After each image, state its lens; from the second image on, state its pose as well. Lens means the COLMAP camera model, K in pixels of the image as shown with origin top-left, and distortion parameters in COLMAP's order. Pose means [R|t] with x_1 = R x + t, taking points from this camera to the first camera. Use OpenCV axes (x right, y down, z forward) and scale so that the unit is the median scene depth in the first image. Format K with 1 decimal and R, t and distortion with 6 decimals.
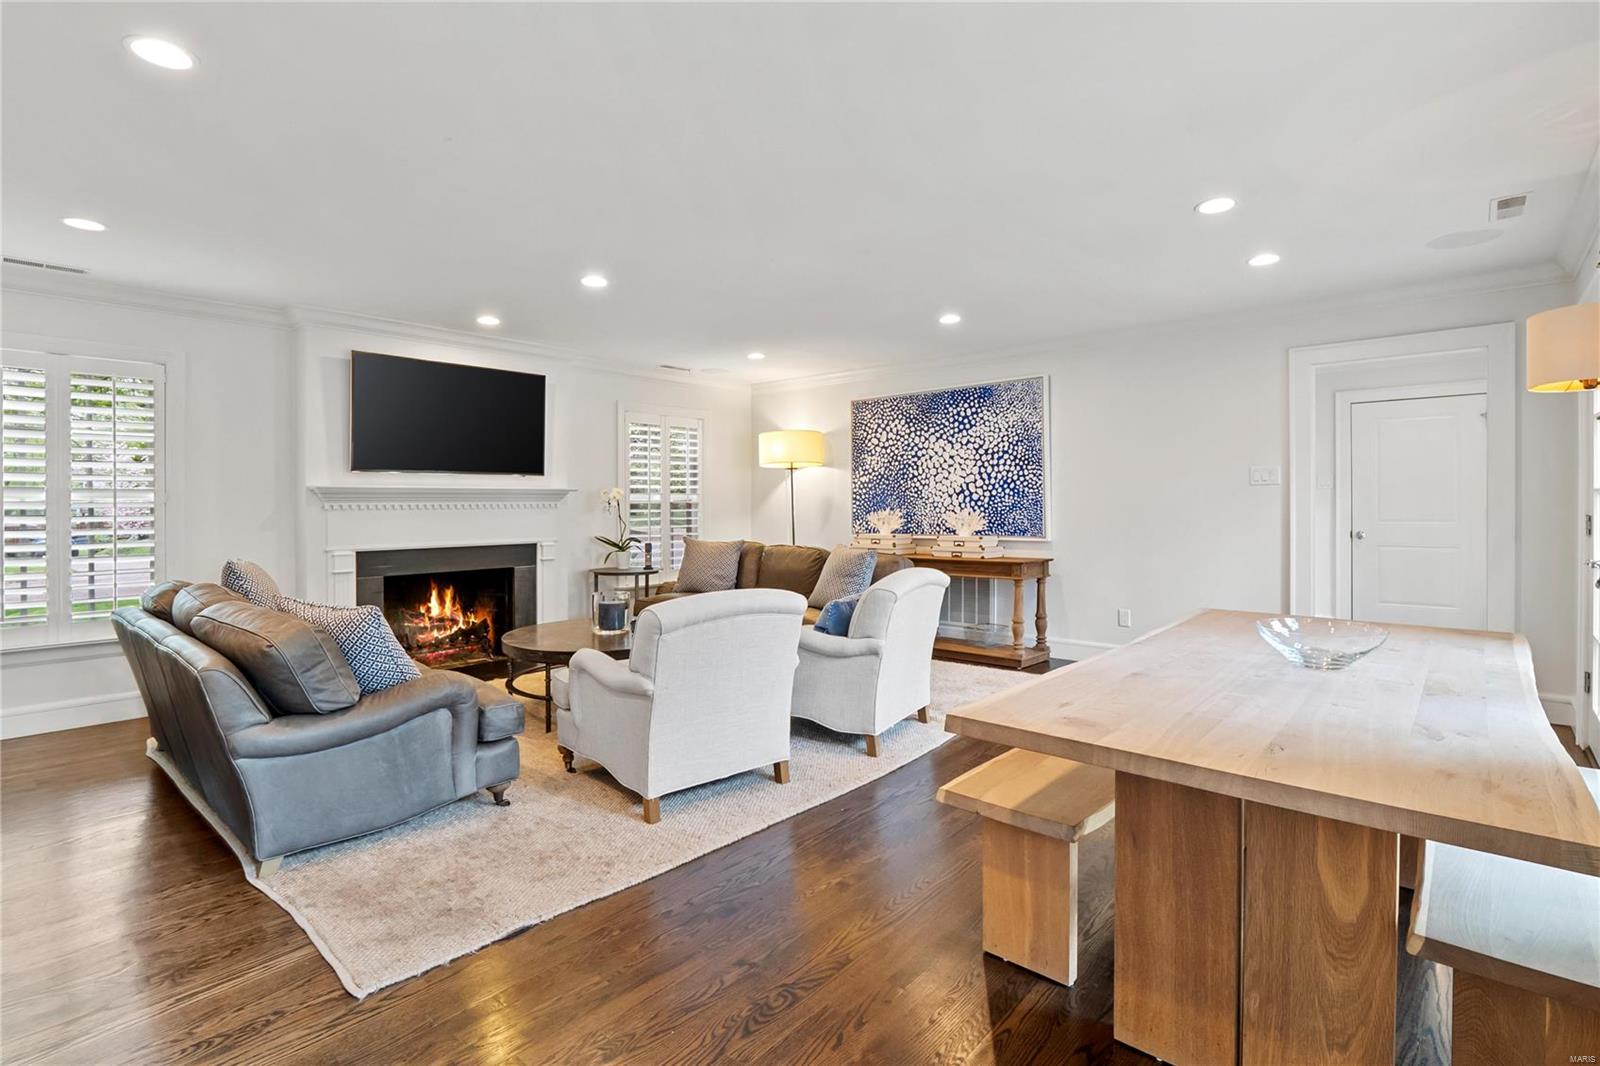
lens RADIAL K [[752.2, 0, 803.4], [0, 752.2, 506.9], [0, 0, 1]] dist [-0.017871, 0.000412]
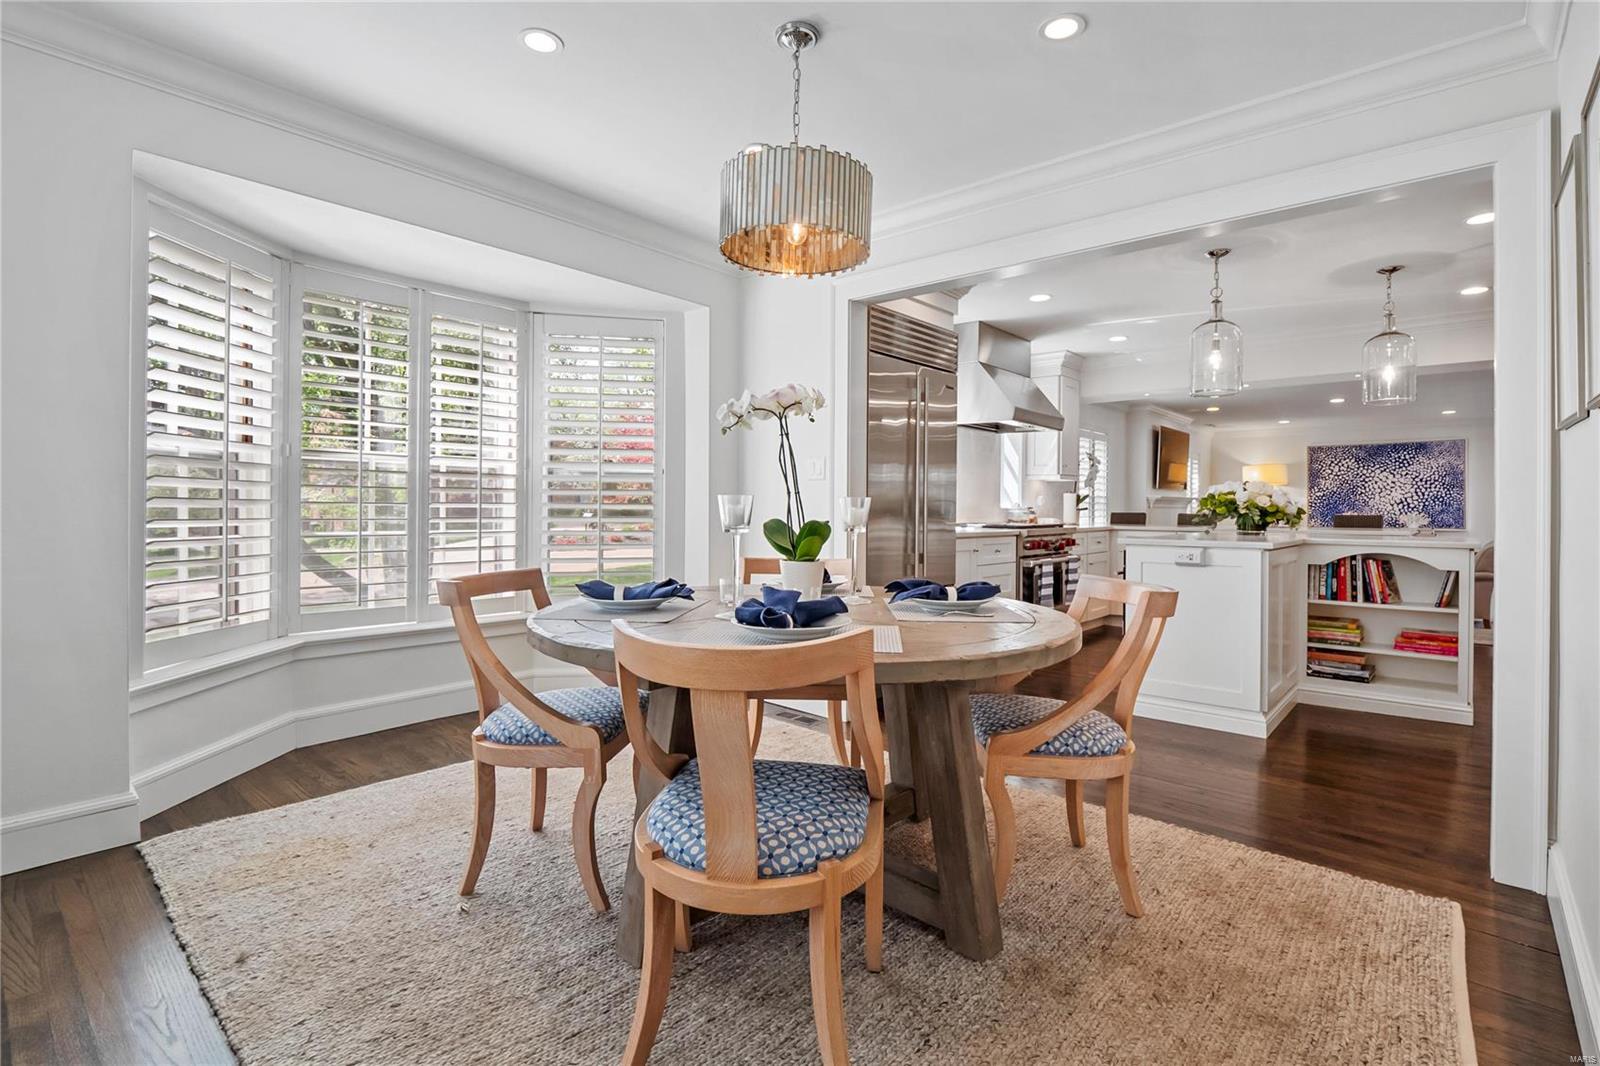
lens RADIAL K [[752.2, 0, 801.7], [0, 752.2, 511.1], [0, 0, 1]] dist [-0.017871, 0.000412]
pose [[0.999865, 0.011554, 0.011695, -1.224112], [-0.011596, 0.999926, 0.003558, 0.009550], [-0.011653, -0.003693, 0.999925, -0.716384]]
